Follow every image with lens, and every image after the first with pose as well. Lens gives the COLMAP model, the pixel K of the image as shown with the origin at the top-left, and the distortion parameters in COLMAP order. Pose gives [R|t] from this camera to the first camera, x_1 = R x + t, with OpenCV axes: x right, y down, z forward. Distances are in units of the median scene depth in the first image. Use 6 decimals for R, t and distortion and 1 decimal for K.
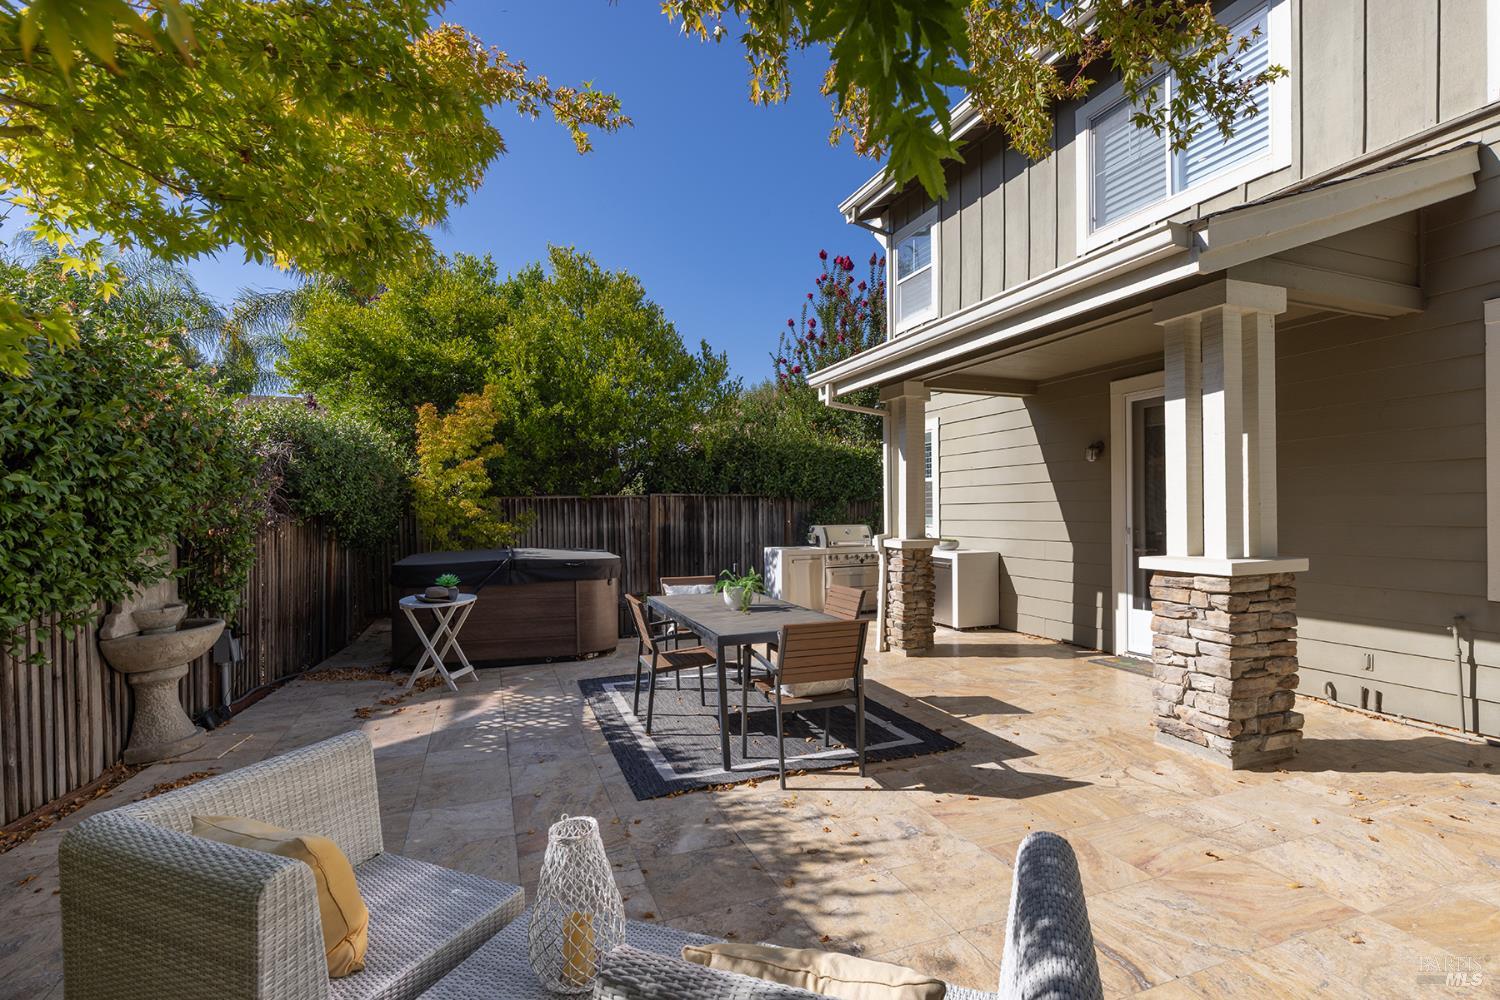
lens RADIAL K [[723.6, 0, 773.4], [0, 723.6, 517.8], [0, 0, 1]] dist [-0.009654, 0.004534]
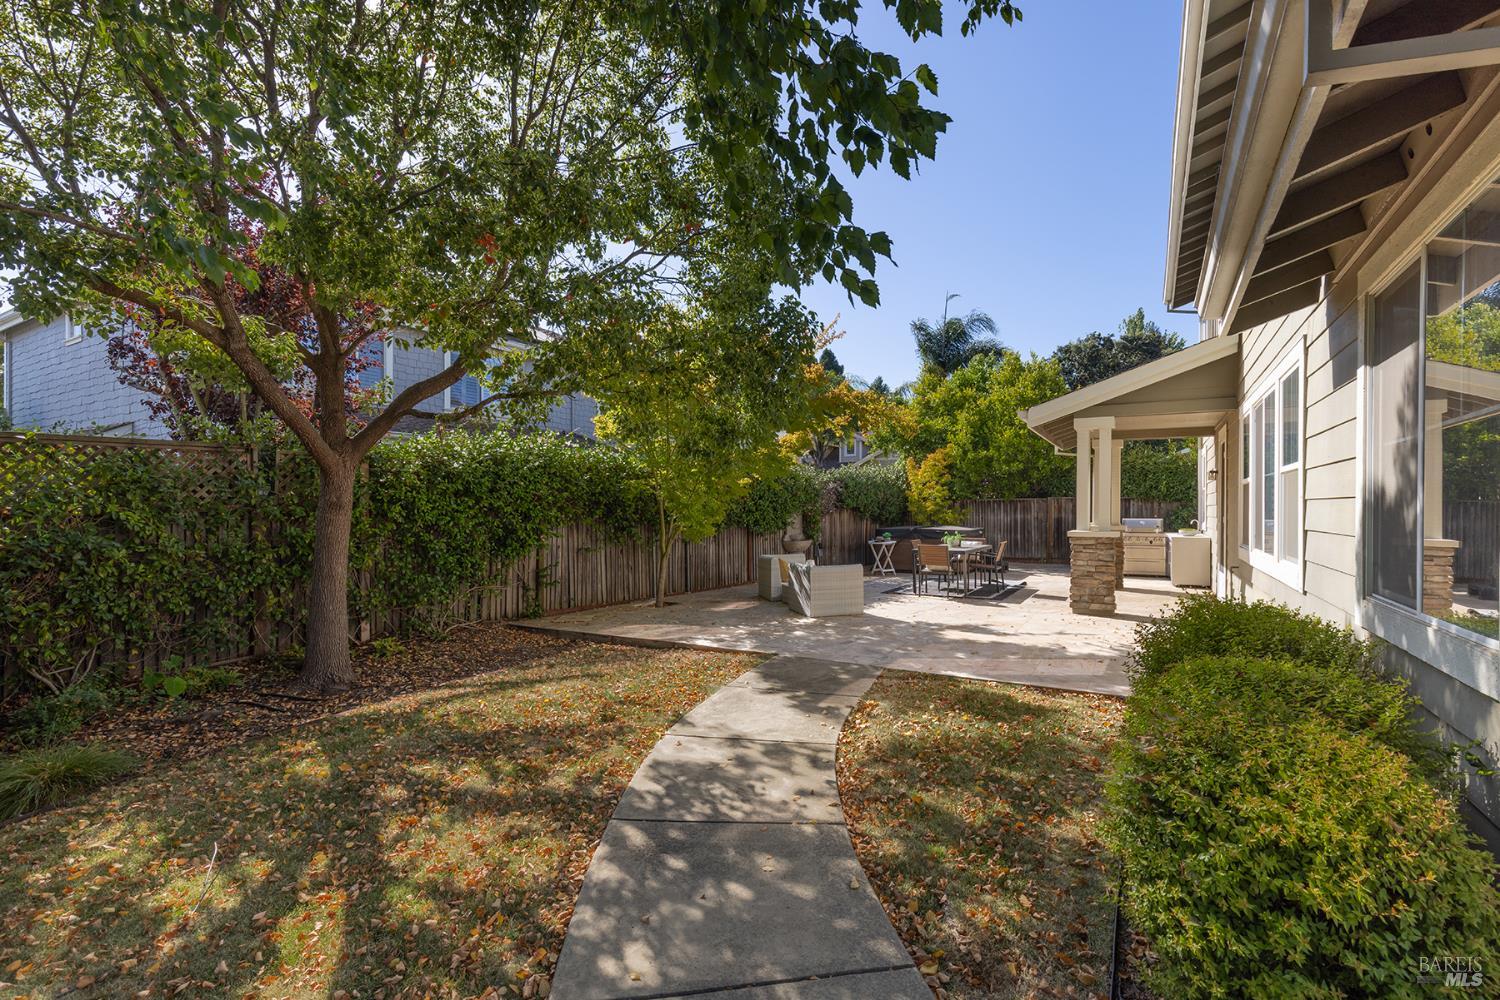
lens RADIAL K [[669.5, 0, 746.9], [0, 669.5, 505.8], [0, 0, 1]] dist [0.003975, 0.000288]
pose [[0.610560, 0.003304, -0.791963, 1.201713], [-0.008569, 0.999960, -0.002434, -0.008758], [0.791923, 0.008272, 0.610564, -0.896079]]
